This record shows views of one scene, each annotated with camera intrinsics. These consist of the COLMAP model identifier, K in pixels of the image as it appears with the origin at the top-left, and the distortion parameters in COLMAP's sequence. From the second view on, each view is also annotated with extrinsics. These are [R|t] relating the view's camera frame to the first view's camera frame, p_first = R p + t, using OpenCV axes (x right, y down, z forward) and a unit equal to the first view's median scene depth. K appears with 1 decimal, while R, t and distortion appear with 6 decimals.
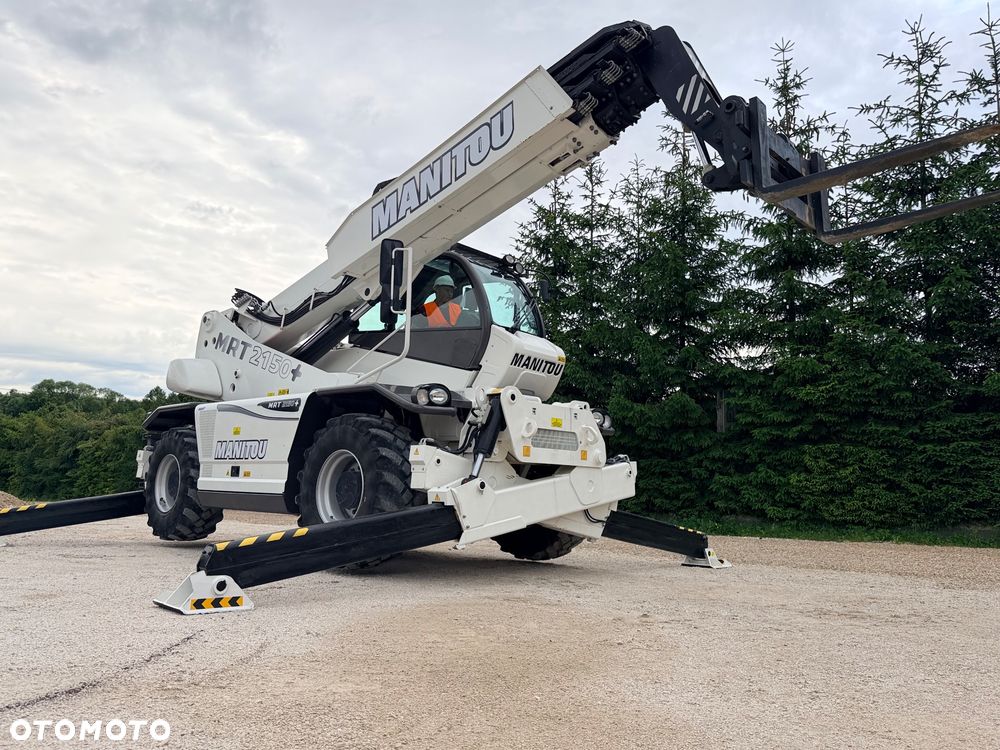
lens RADIAL K [[766.5, 0, 493.8], [0, 766.5, 369.5], [0, 0, 1]] dist [0.045940, -0.062958]
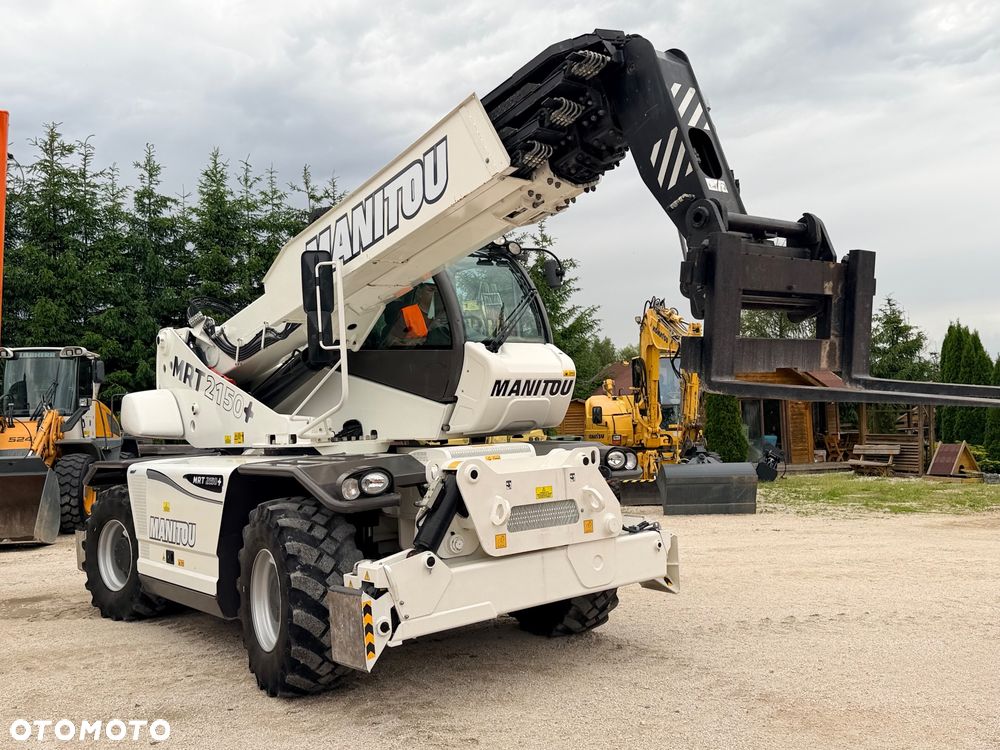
lens RADIAL K [[887.3, 0, 491.6], [0, 887.3, 370.1], [0, 0, 1]] dist [0.111513, -0.018791]
pose [[0.989944, -0.085530, -0.112678, 0.080558], [0.096789, 0.990414, 0.098555, -0.081073], [0.103168, -0.108470, 0.988732, 0.081820]]
